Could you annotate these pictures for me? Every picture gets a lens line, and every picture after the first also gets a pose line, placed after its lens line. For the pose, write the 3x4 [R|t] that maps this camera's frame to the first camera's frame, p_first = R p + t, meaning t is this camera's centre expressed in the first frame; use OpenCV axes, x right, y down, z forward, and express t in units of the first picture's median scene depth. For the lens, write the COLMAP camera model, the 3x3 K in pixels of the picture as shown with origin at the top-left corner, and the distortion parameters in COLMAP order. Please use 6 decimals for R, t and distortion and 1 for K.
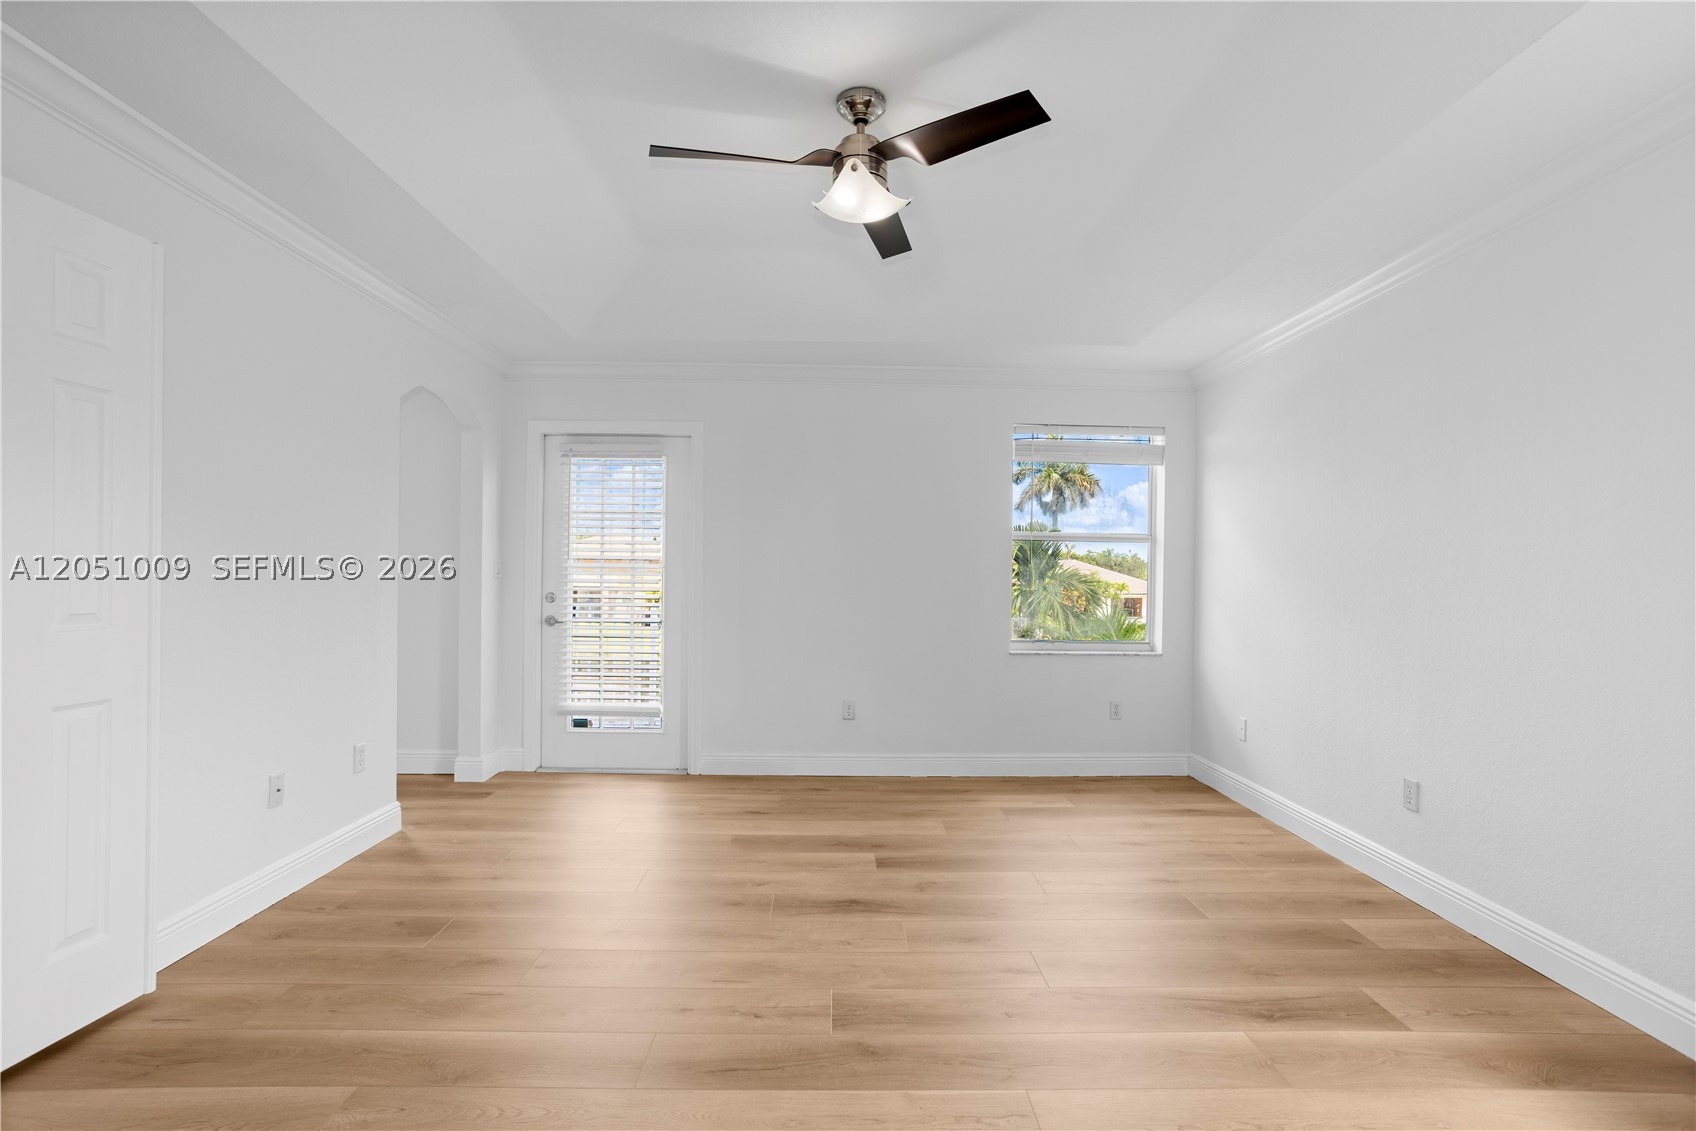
lens RADIAL K [[823.3, 0, 844.5], [0, 823.3, 563.3], [0, 0, 1]] dist [-0.059328, 0.030481]
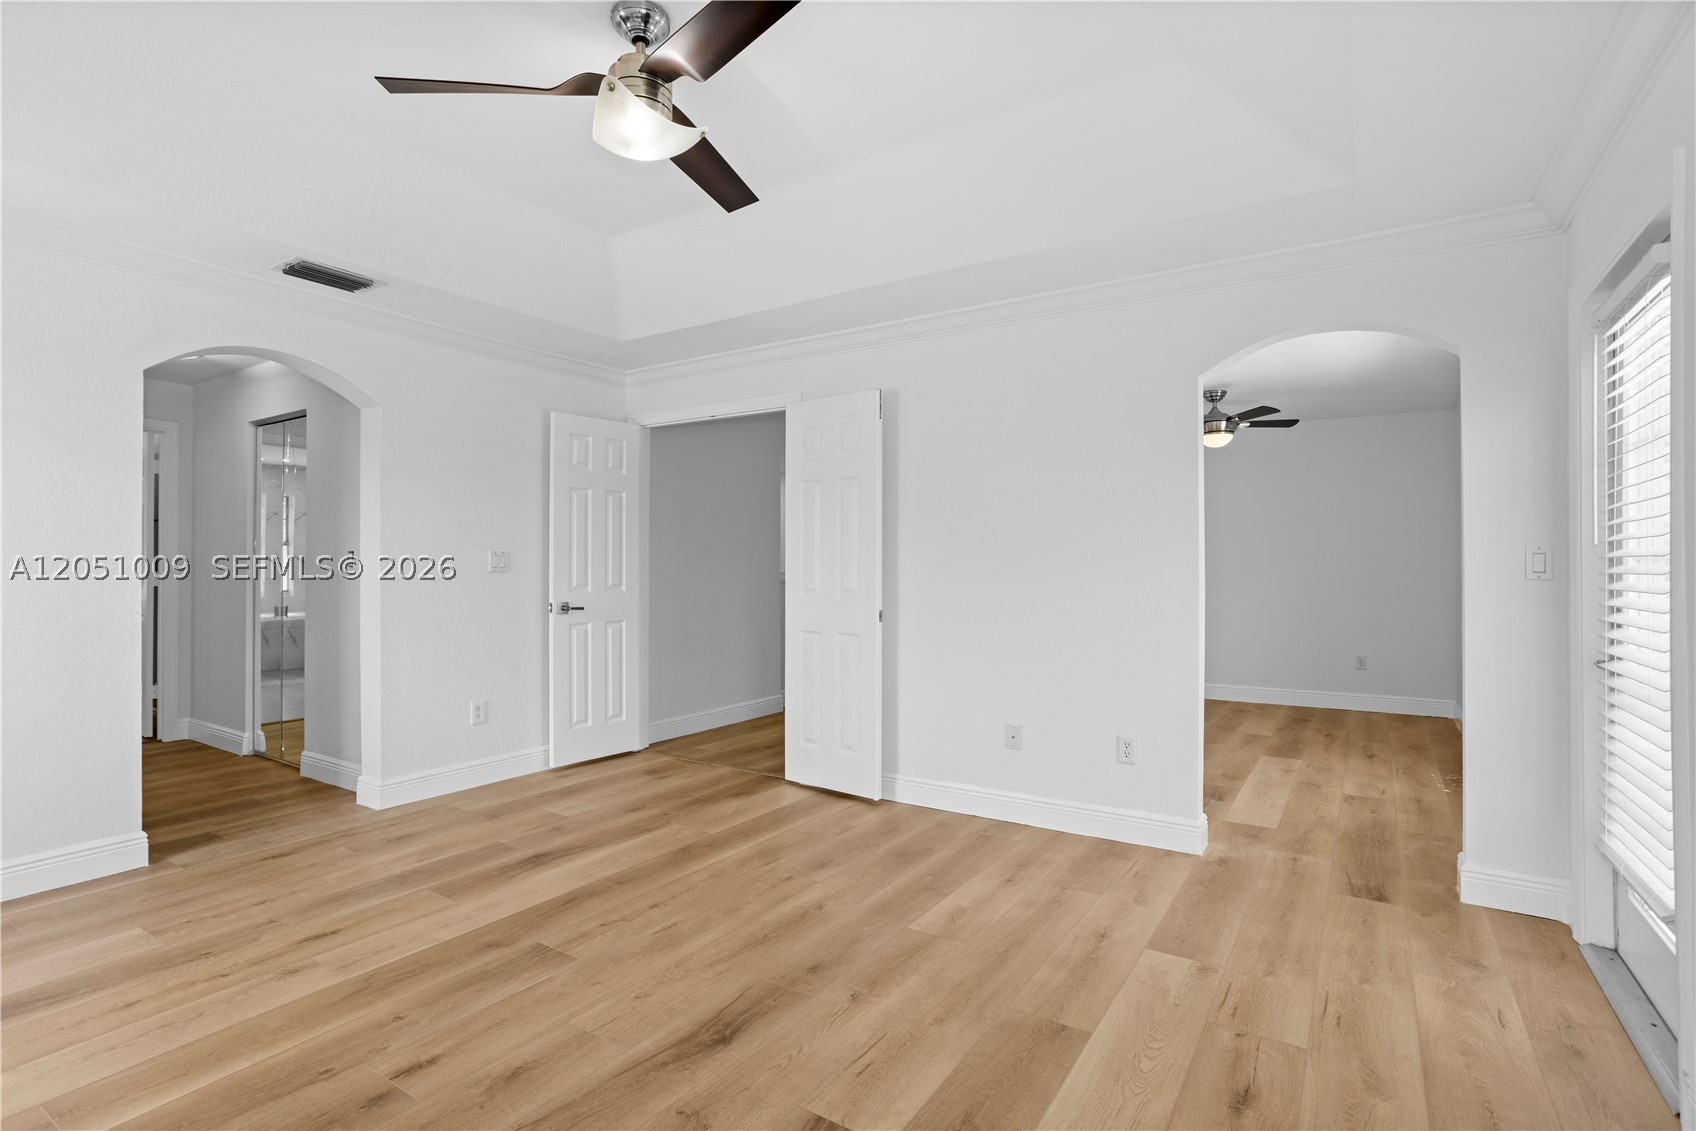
lens RADIAL K [[823.3, 0, 844.5], [0, 823.3, 563.3], [0, 0, 1]] dist [-0.059328, 0.030481]
pose [[-0.553774, -0.010840, -0.832597, 0.543570], [0.001192, 0.999904, -0.013811, 0.021703], [0.832666, -0.008641, -0.553708, 1.505739]]
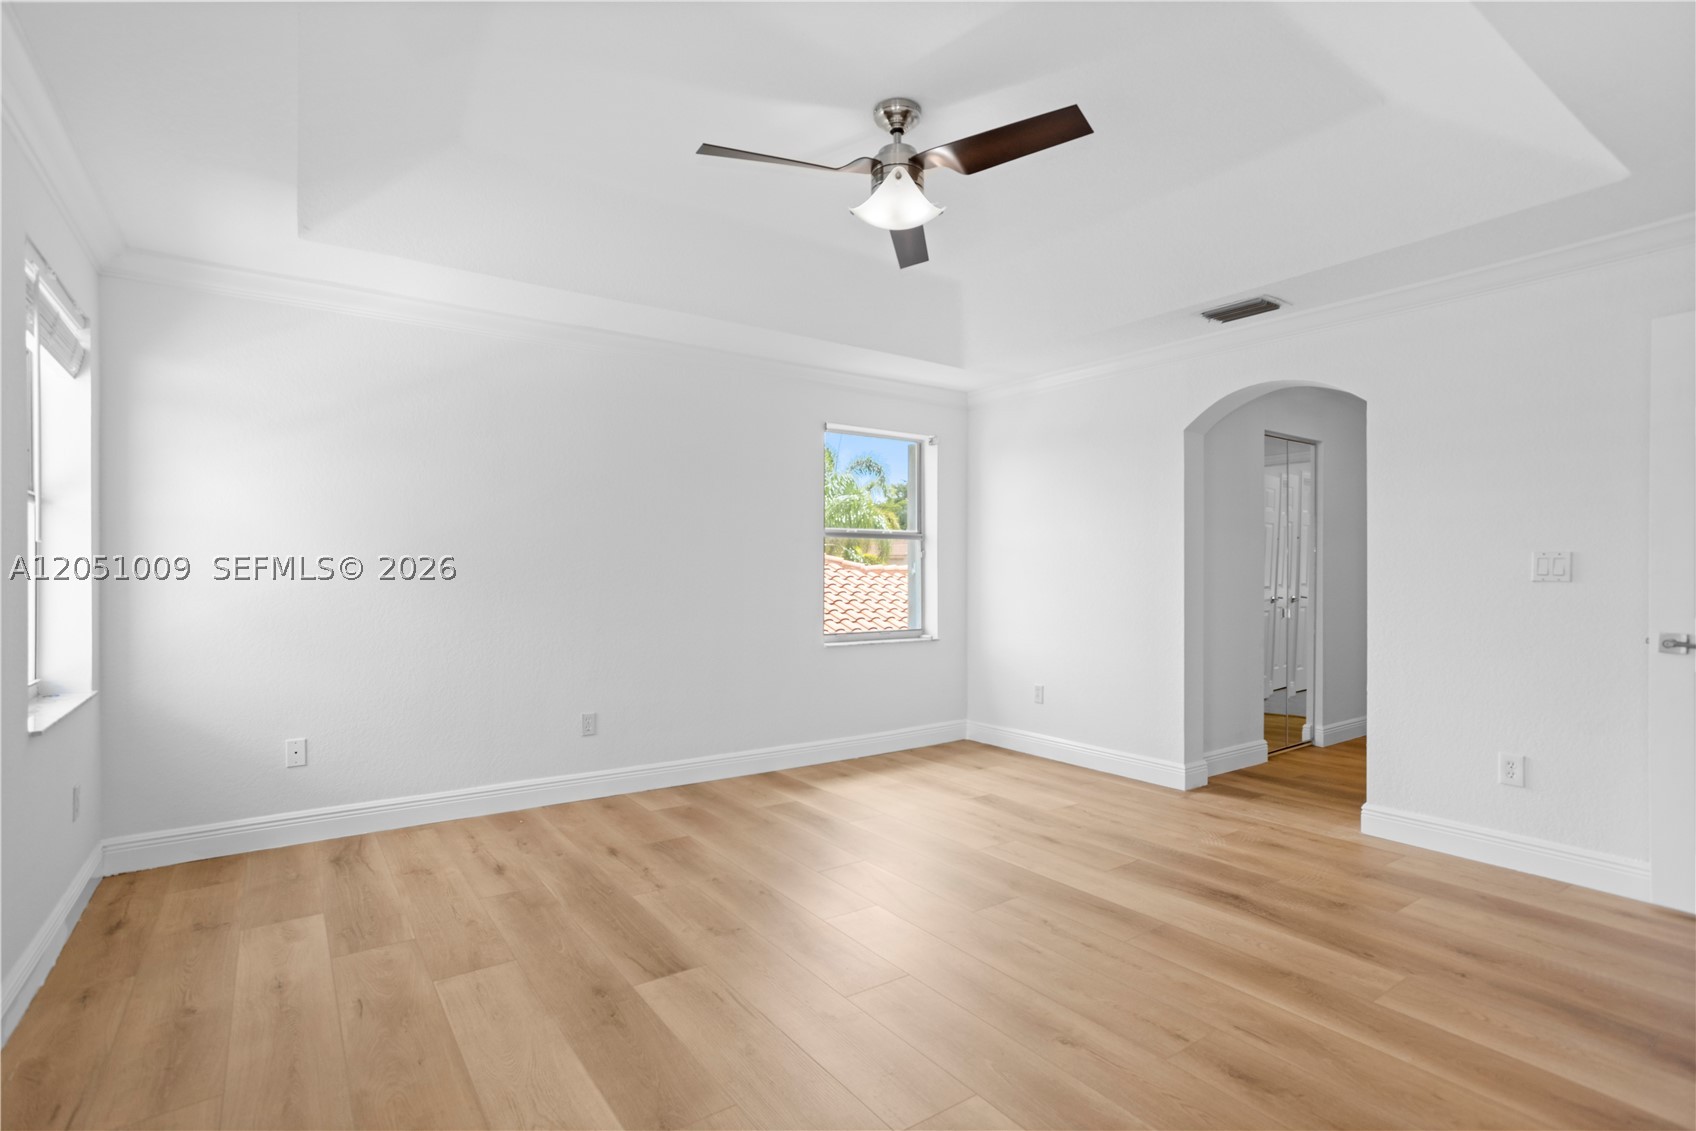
lens RADIAL K [[823.3, 0, 844.5], [0, 823.3, 563.3], [0, 0, 1]] dist [-0.059328, 0.030481]
pose [[-0.567631, -0.004374, 0.823272, -0.731607], [-0.016337, 0.999849, -0.005952, 0.012069], [-0.823121, -0.016829, -0.567616, 1.499636]]
